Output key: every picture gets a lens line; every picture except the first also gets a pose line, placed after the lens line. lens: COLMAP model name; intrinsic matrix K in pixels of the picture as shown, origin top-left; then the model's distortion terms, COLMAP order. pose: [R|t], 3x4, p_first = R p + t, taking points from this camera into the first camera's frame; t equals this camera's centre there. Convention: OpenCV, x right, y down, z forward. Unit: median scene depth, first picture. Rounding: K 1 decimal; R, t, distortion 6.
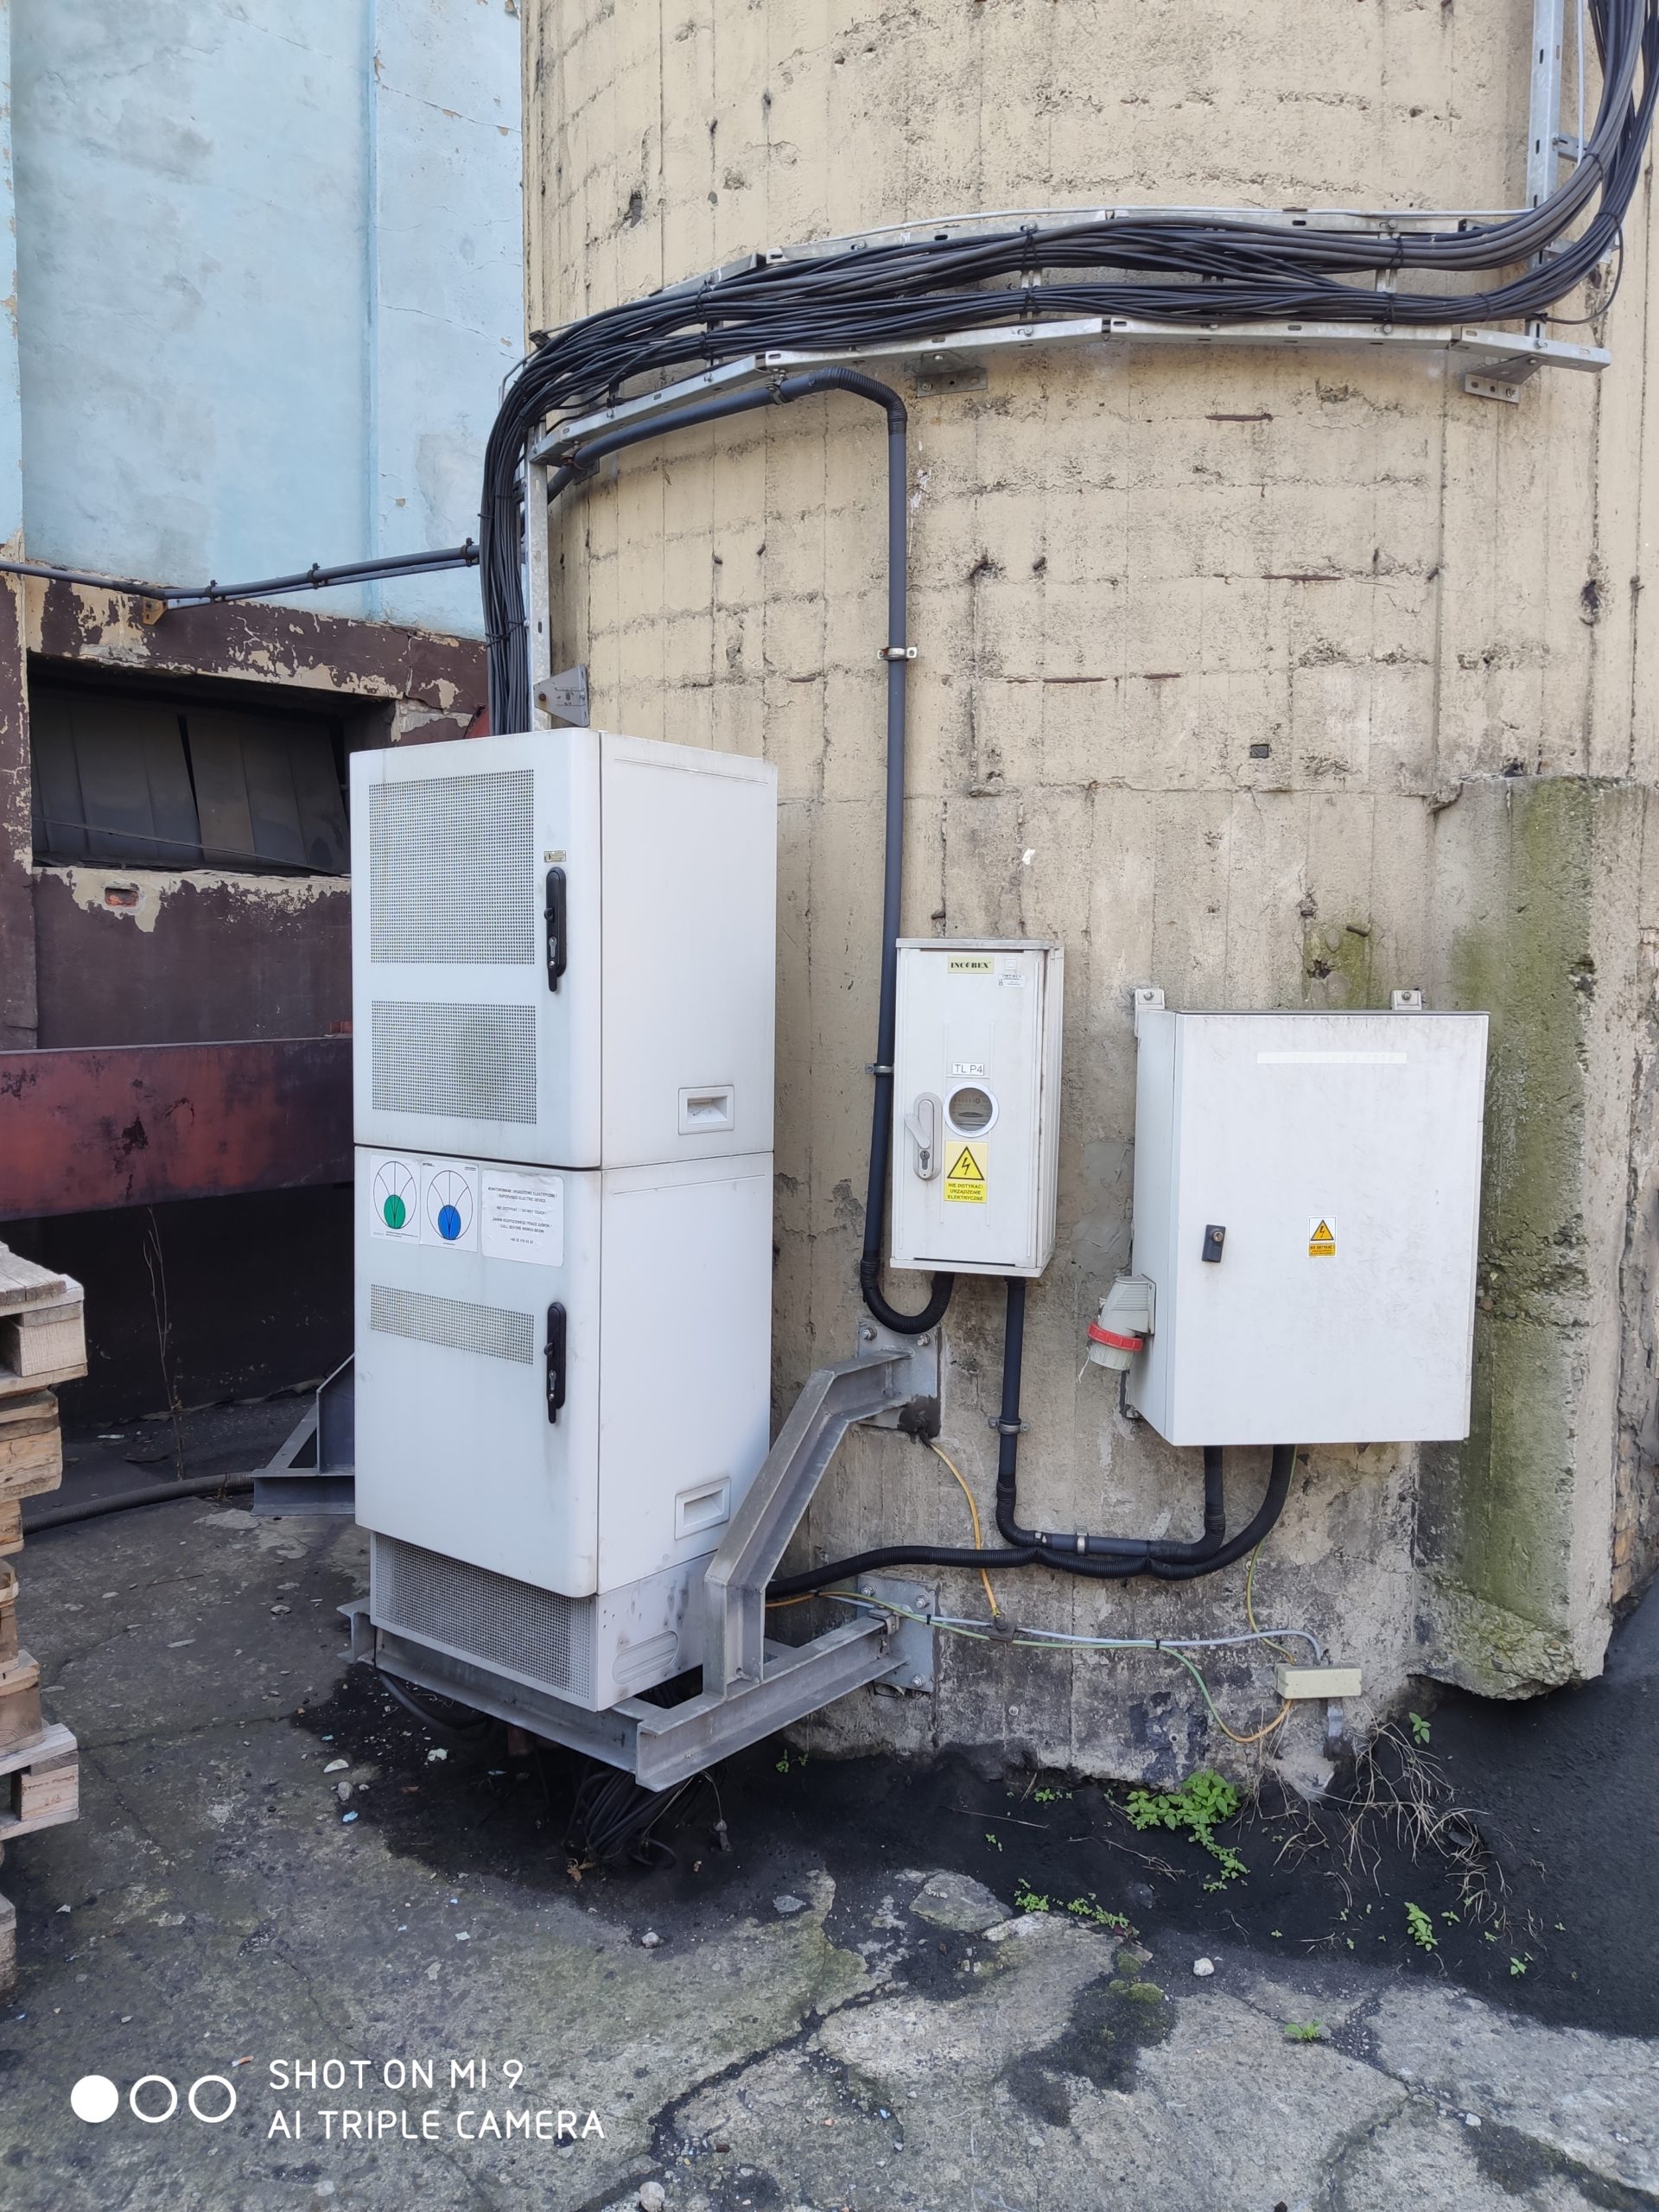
lens RADIAL K [[1698.4, 0, 829.5], [0, 1698.4, 1106.0], [0, 0, 1]] dist [0.098681, -0.181325]
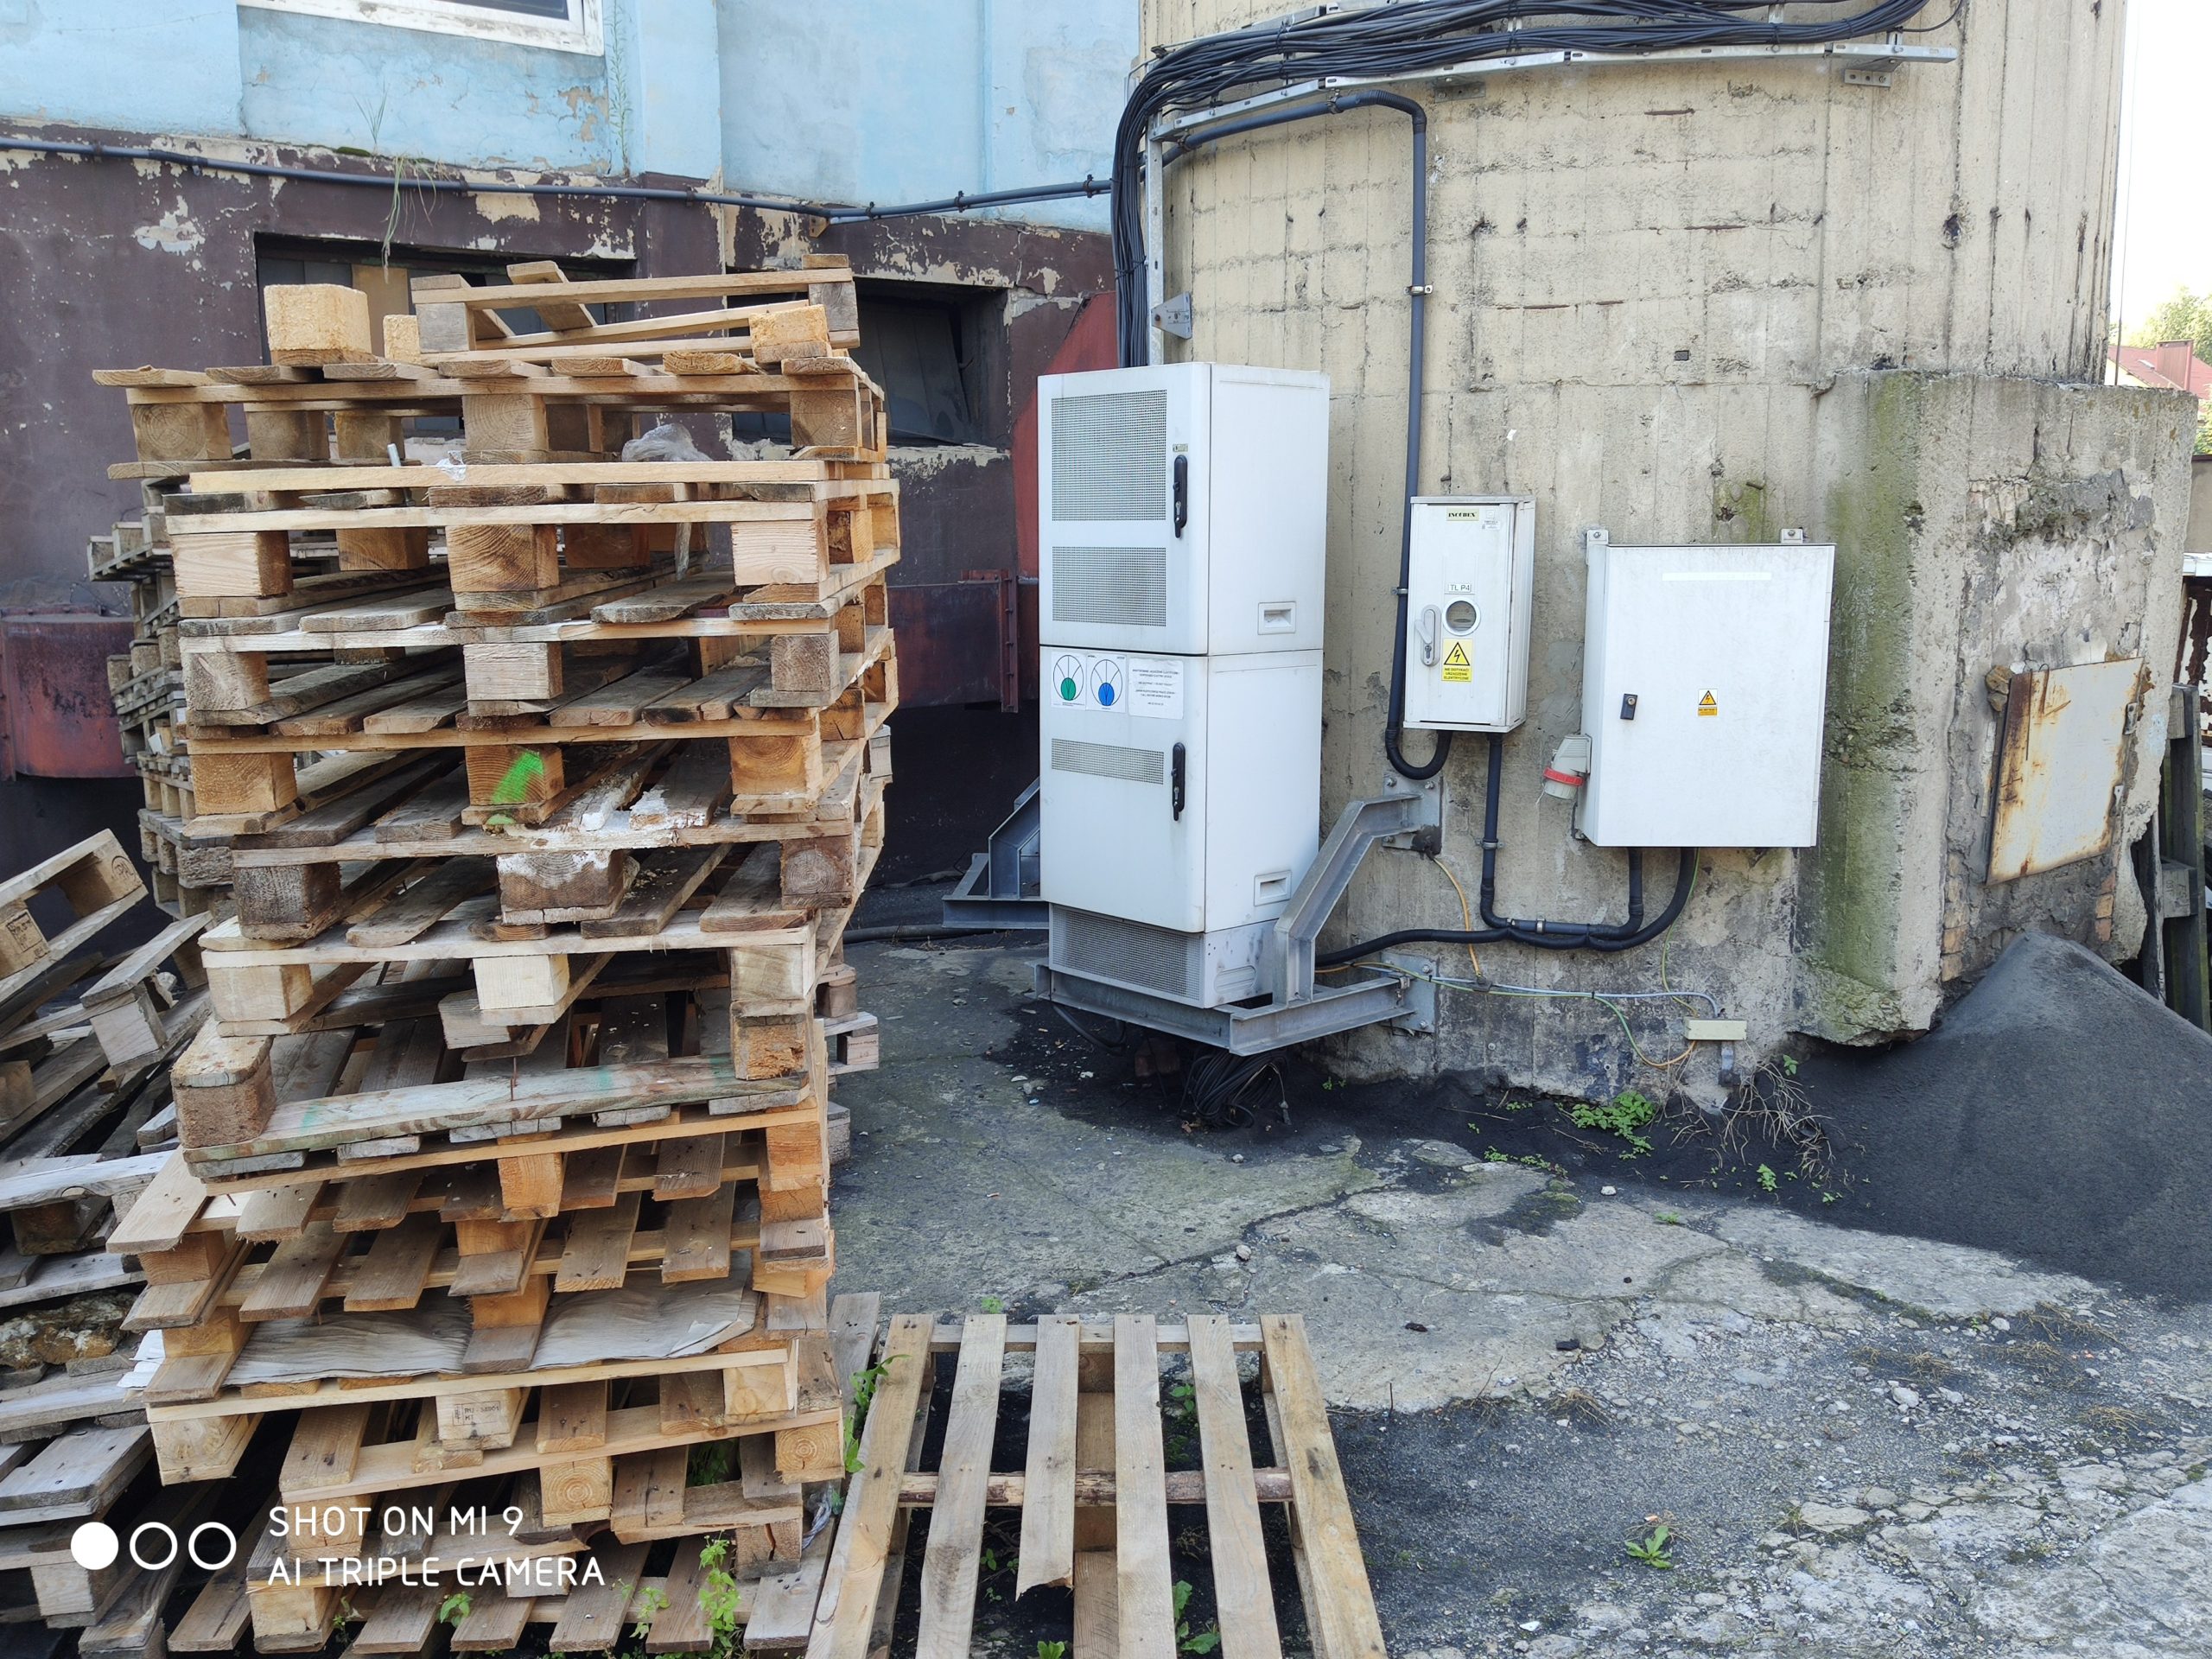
lens RADIAL K [[1850.3, 0, 1096.1], [0, 1850.3, 828.9], [0, 0, 1]] dist [0.097554, -0.254177]
pose [[0.986644, 0.013263, -0.162349, 0.033479], [0.000552, 0.996402, 0.084753, 0.045252], [0.162889, -0.083710, 0.983087, -0.581973]]
